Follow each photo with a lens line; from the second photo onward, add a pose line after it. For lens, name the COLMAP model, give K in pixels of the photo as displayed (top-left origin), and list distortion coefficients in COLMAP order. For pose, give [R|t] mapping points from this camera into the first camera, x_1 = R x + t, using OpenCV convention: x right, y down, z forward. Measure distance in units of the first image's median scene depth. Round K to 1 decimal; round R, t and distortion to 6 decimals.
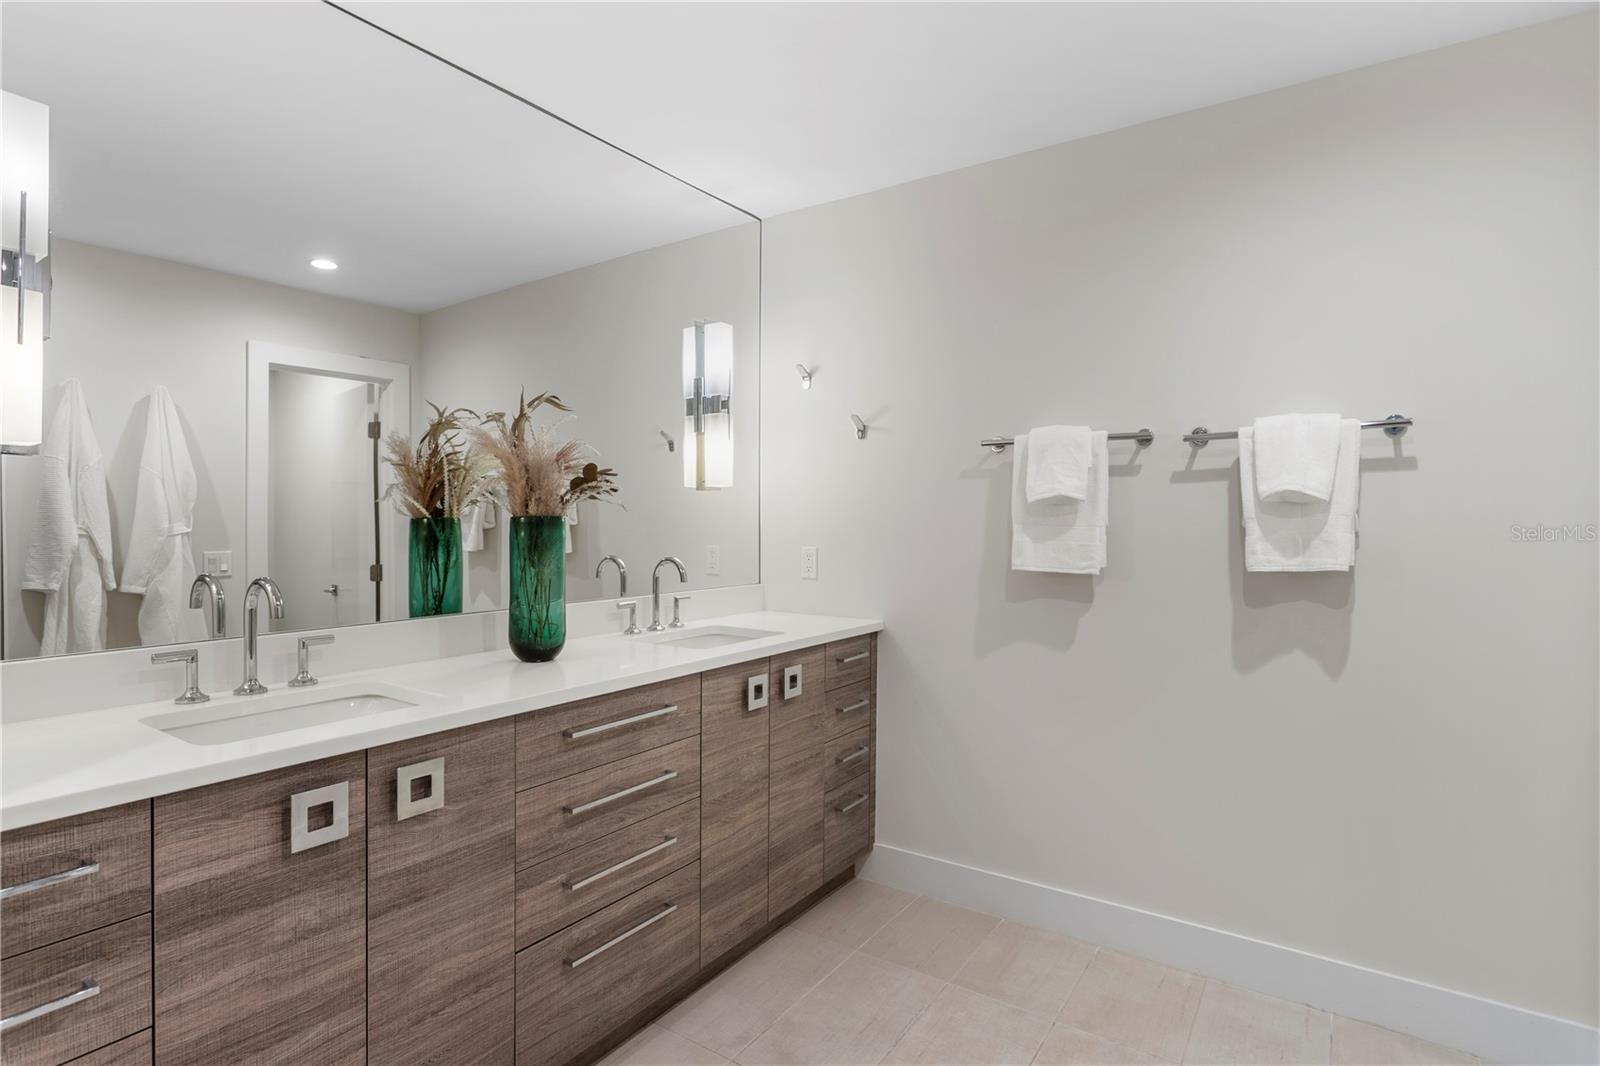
lens RADIAL K [[819.7, 0, 798.5], [0, 819.7, 536.2], [0, 0, 1]] dist [-0.011212, 0.008150]
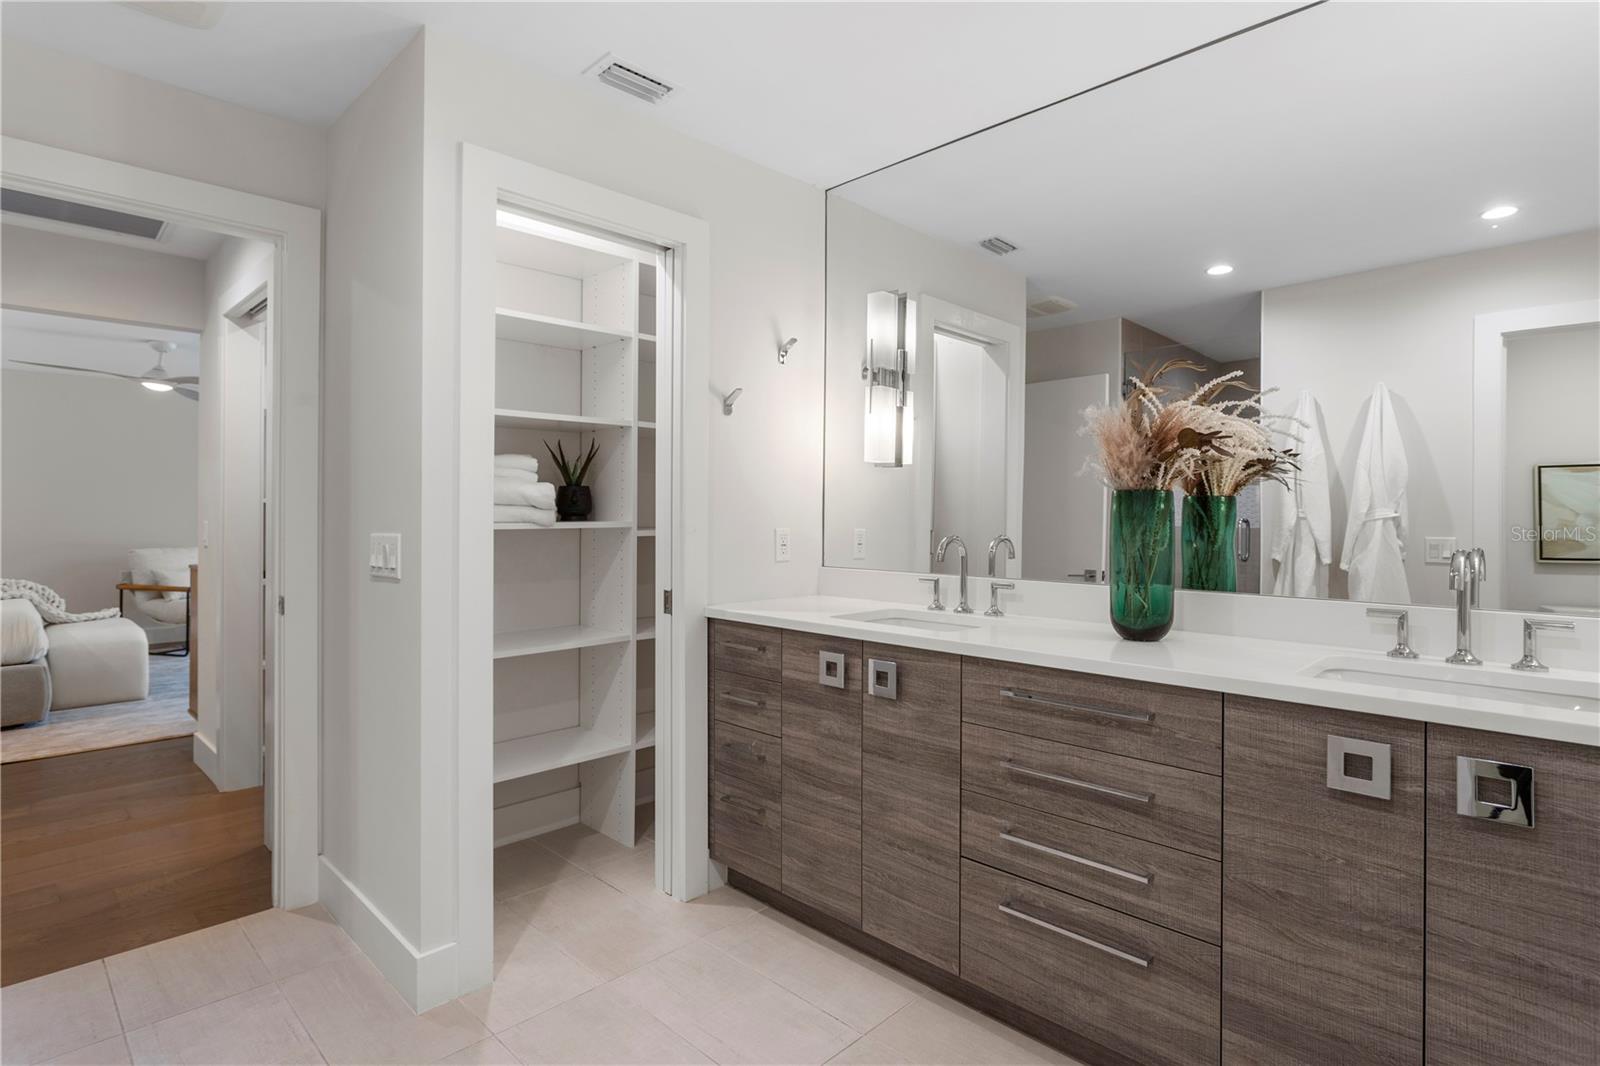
lens RADIAL K [[819.7, 0, 848.6], [0, 819.7, 506.9], [0, 0, 1]] dist [-0.011212, 0.008150]
pose [[-0.145607, -0.009759, -0.989294, 0.763843], [-0.023472, 0.999704, -0.006407, 0.010722], [0.989064, 0.022288, -0.145793, 0.884221]]
